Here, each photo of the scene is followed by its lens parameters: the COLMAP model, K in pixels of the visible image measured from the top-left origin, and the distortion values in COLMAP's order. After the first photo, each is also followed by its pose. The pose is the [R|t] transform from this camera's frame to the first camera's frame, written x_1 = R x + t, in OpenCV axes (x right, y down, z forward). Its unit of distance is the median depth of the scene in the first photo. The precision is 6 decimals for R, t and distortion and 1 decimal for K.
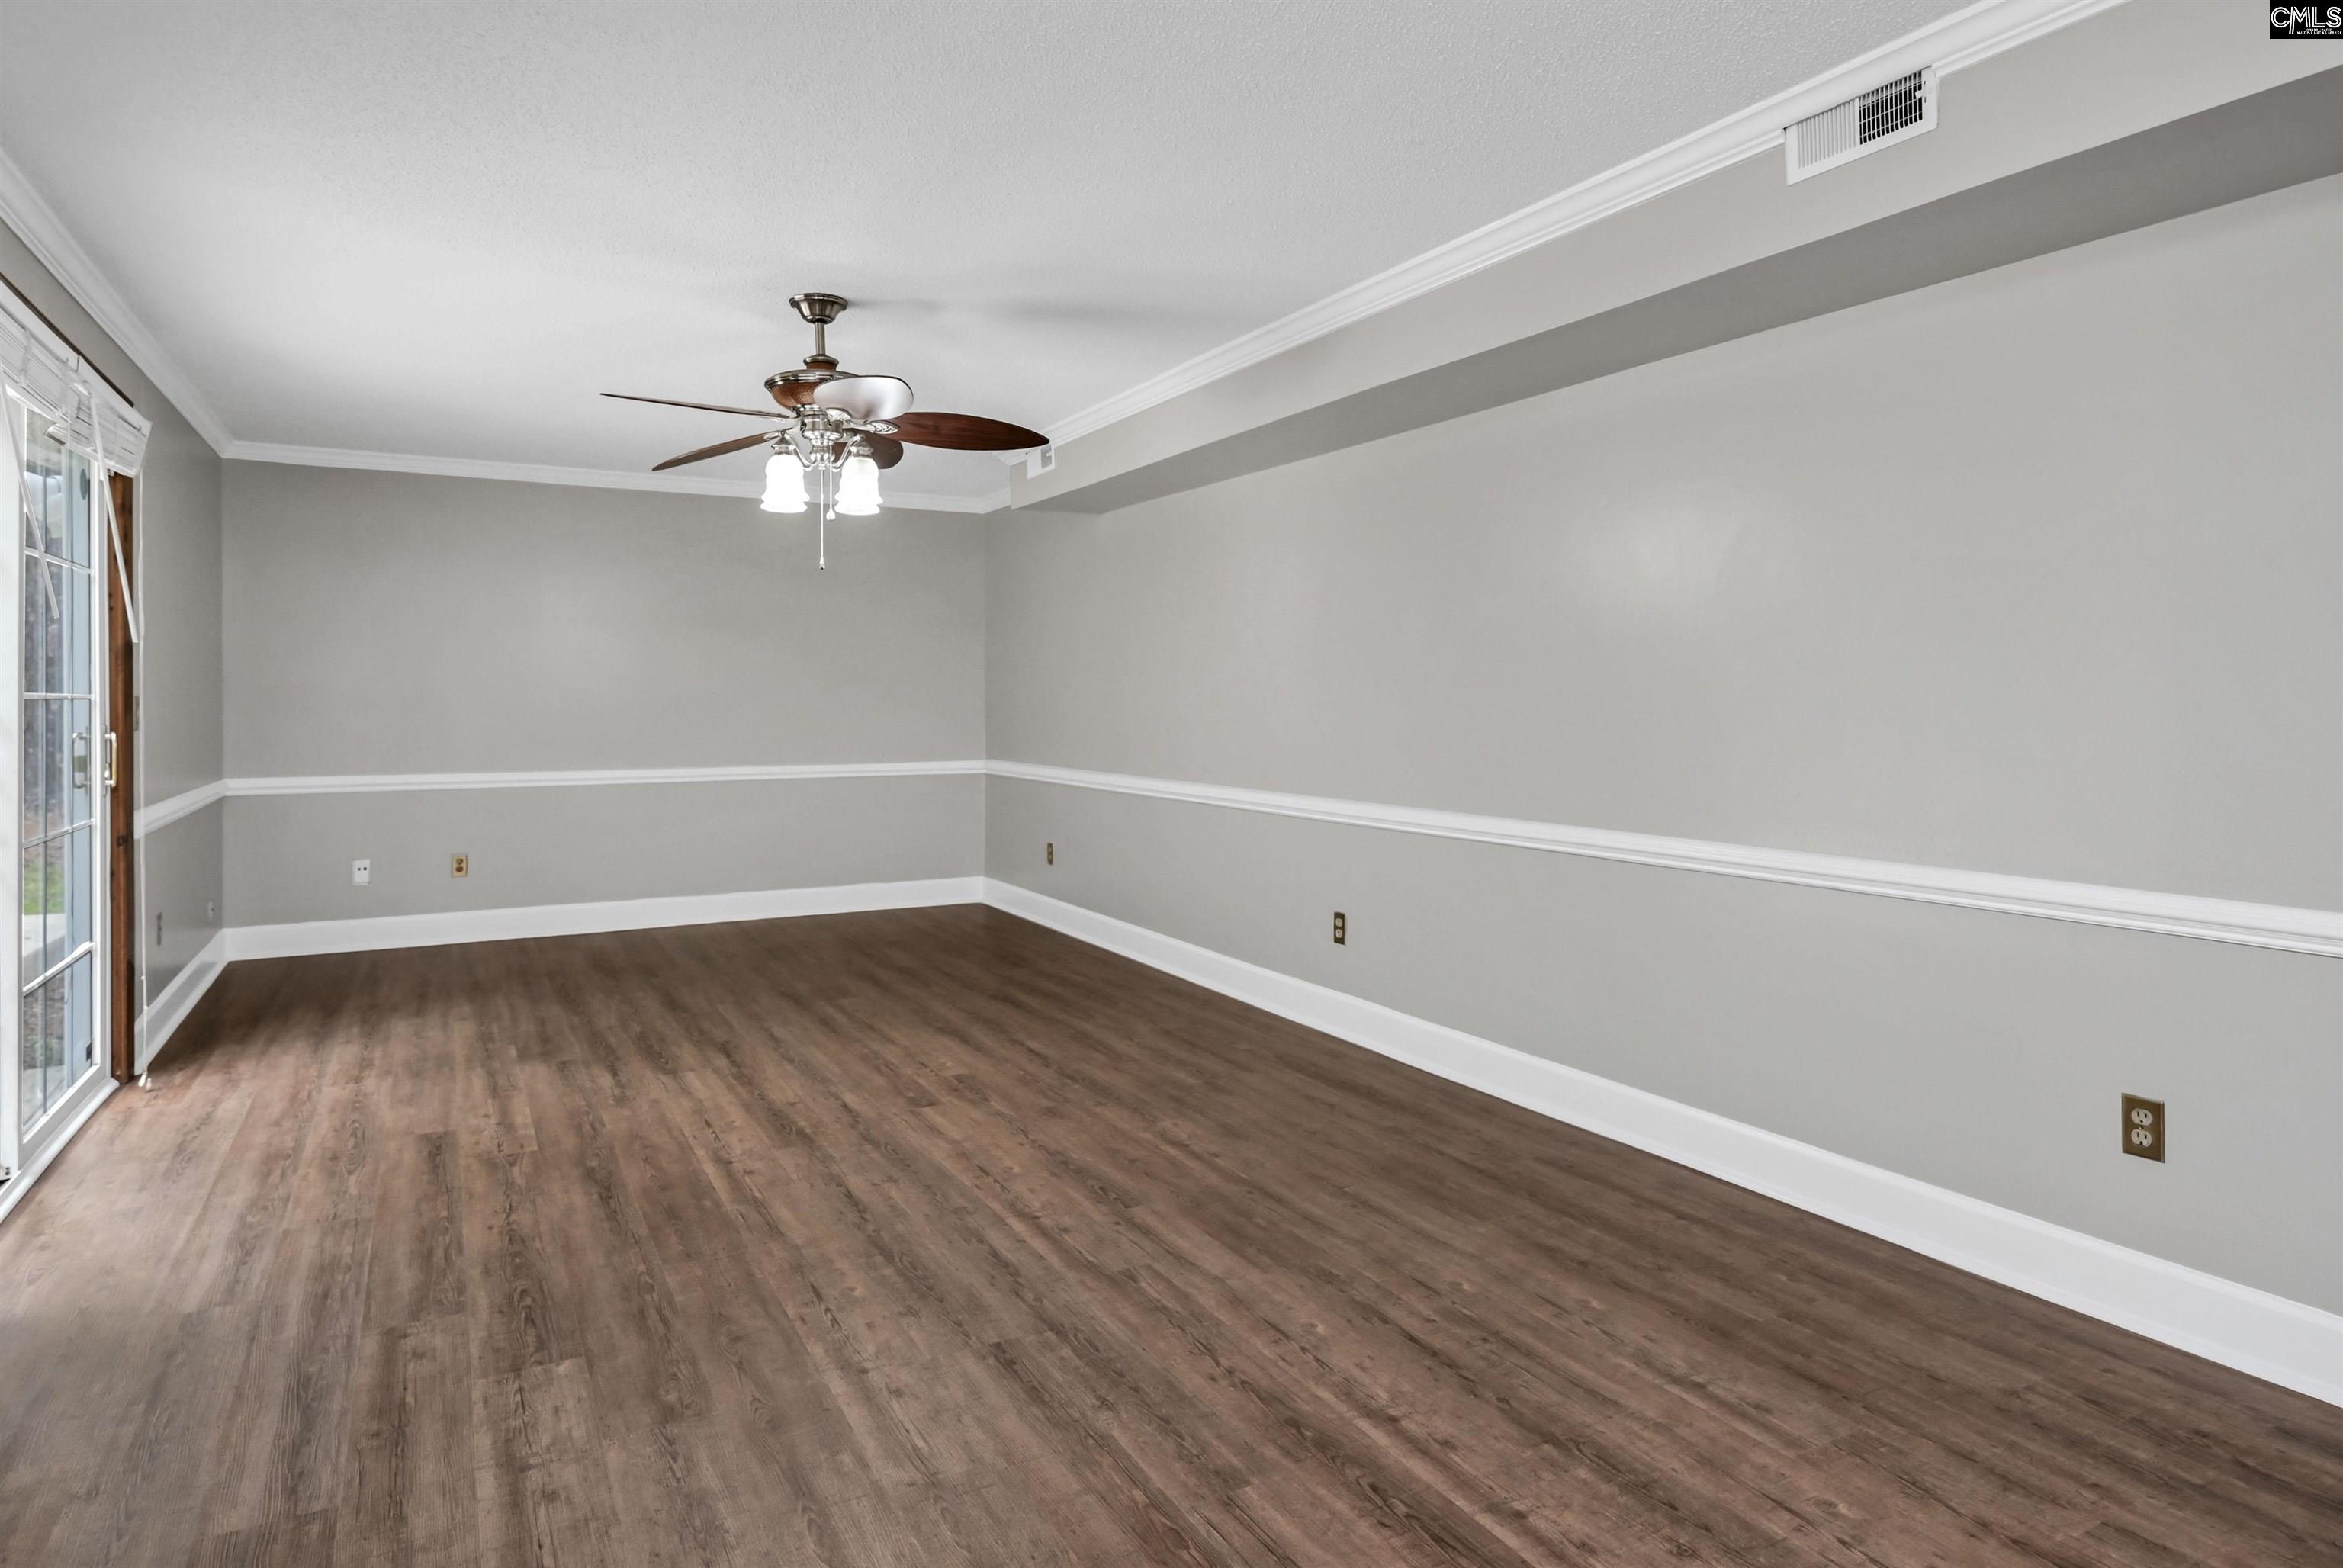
lens RADIAL K [[1270.3, 0, 1168.5], [0, 1270.3, 774.8], [0, 0, 1]] dist [0.013638, -0.000553]
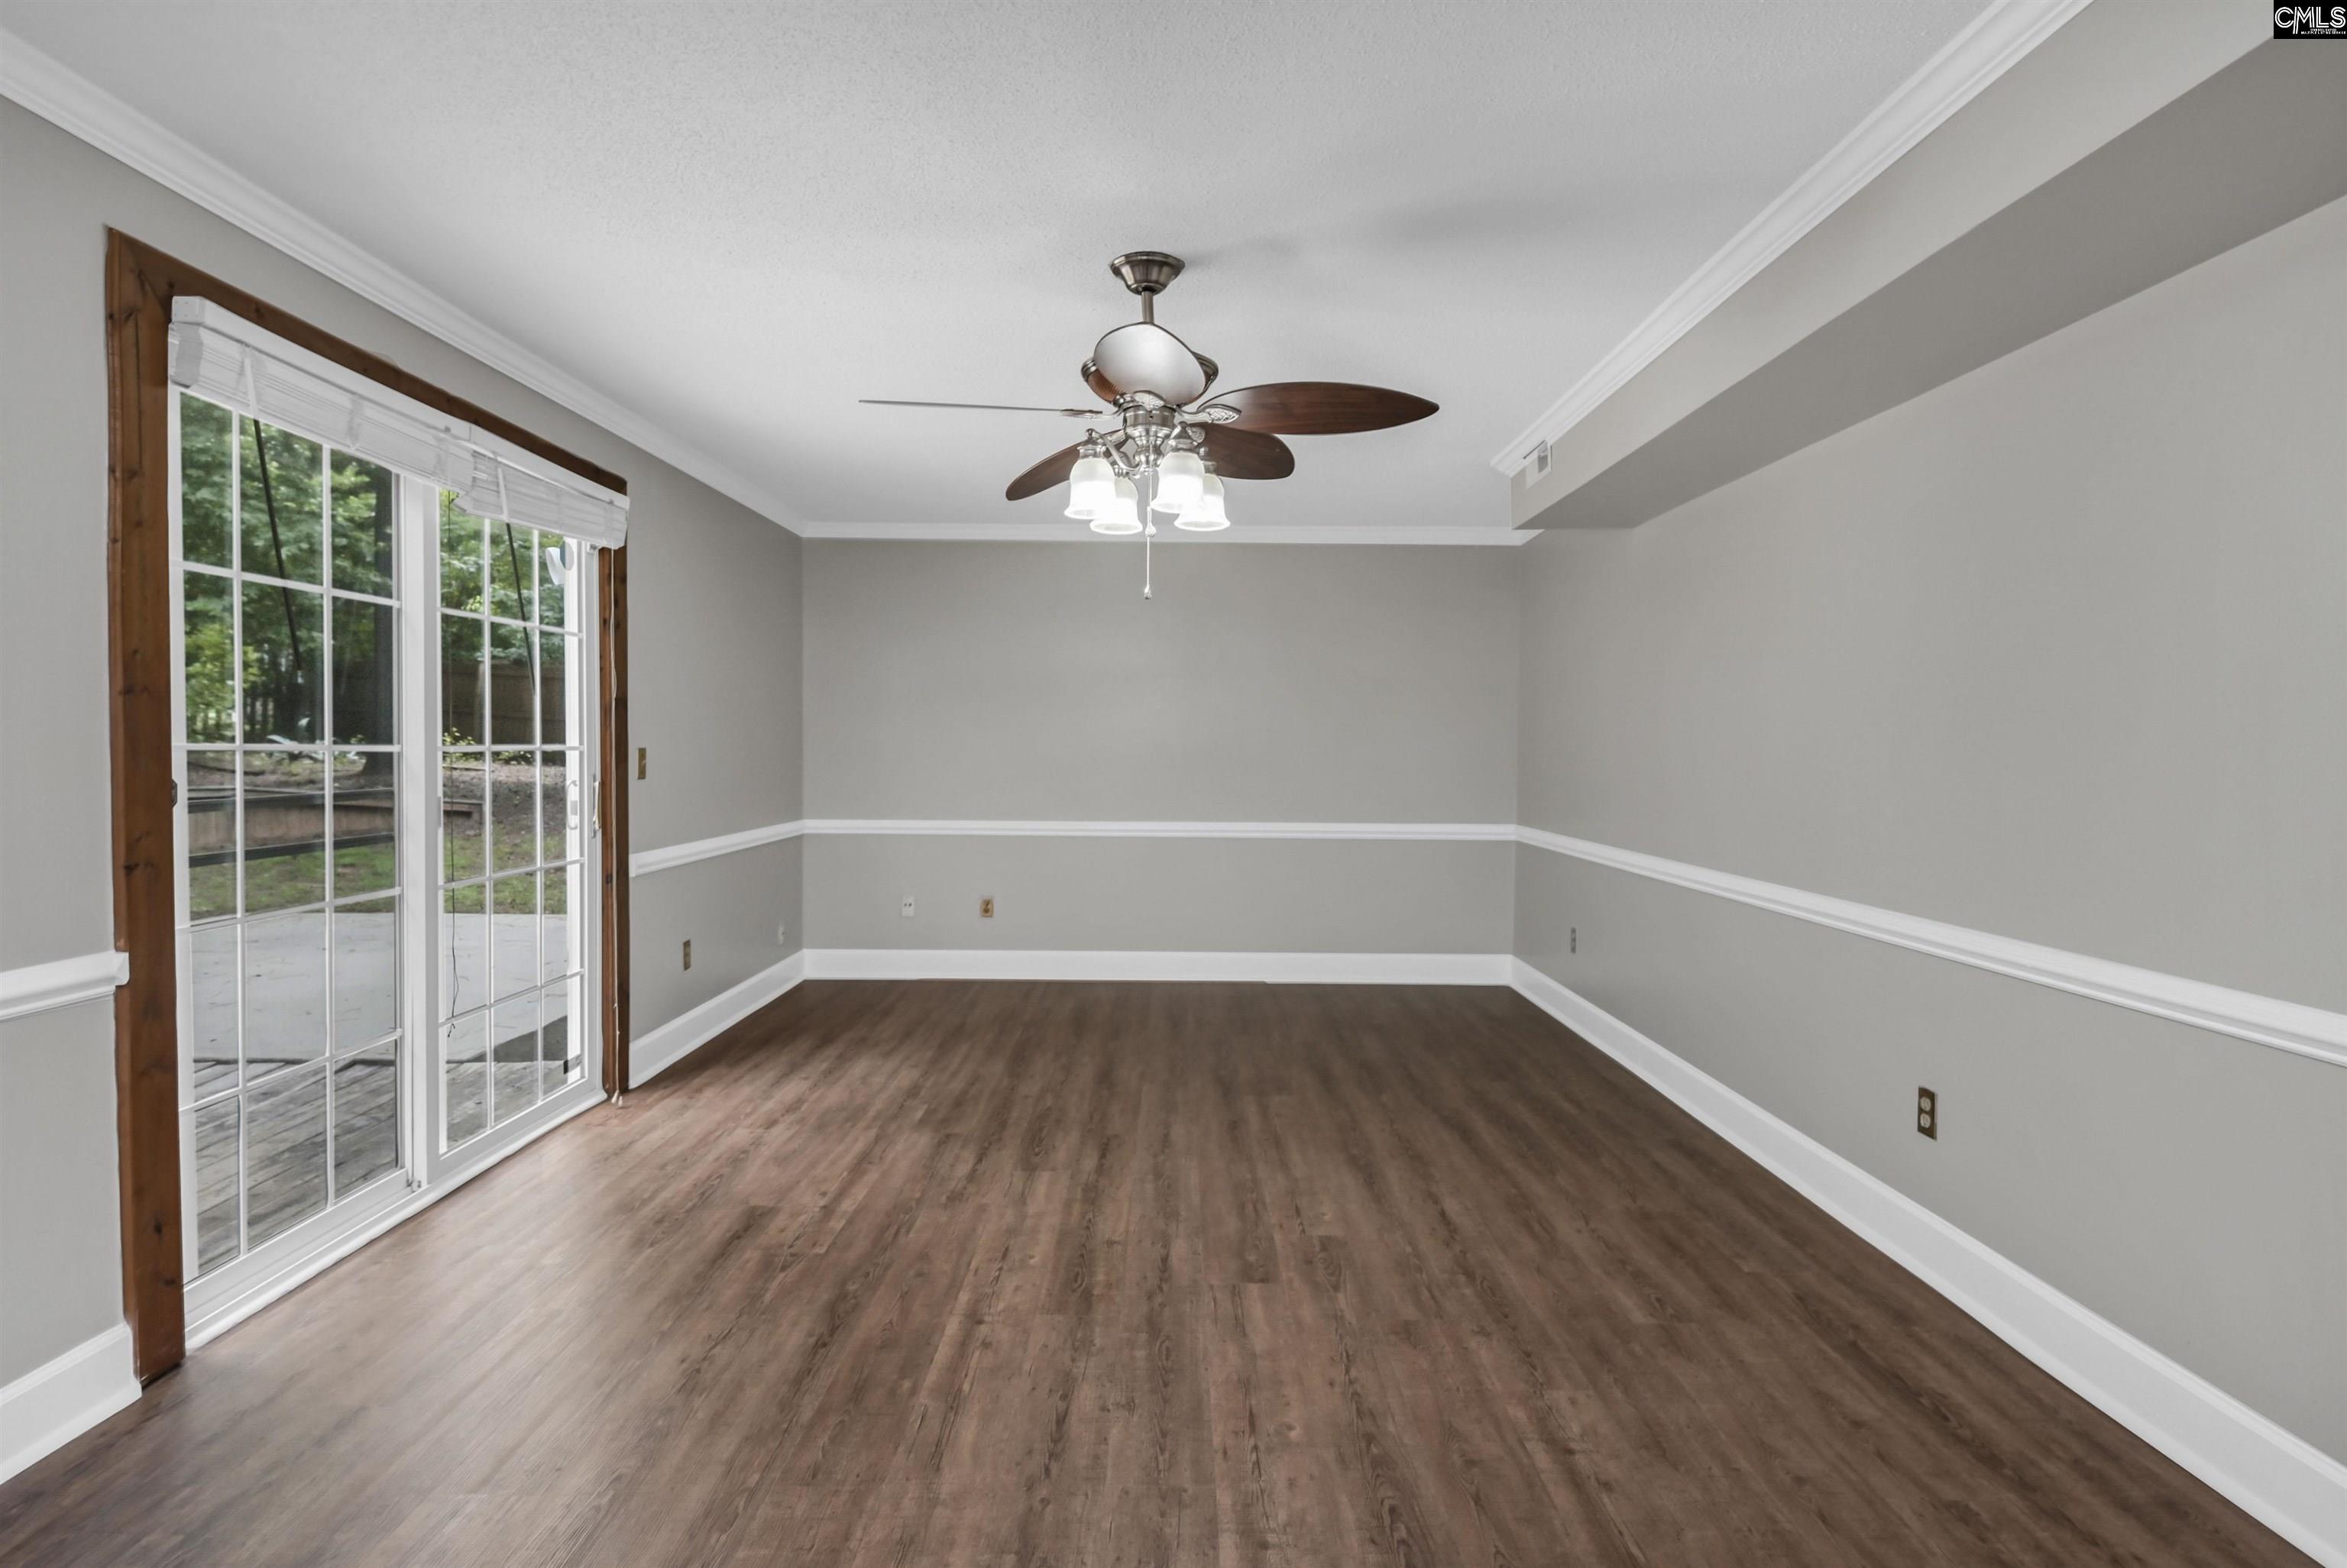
lens RADIAL K [[1214.1, 0, 1188.9], [0, 1214.1, 781.9], [0, 0, 1]] dist [0.002714, -0.001546]
pose [[0.879309, 0.021426, -0.475770, 0.122570], [-0.038282, 0.998935, -0.025766, -0.023486], [0.474711, 0.040869, 0.879193, 0.331718]]
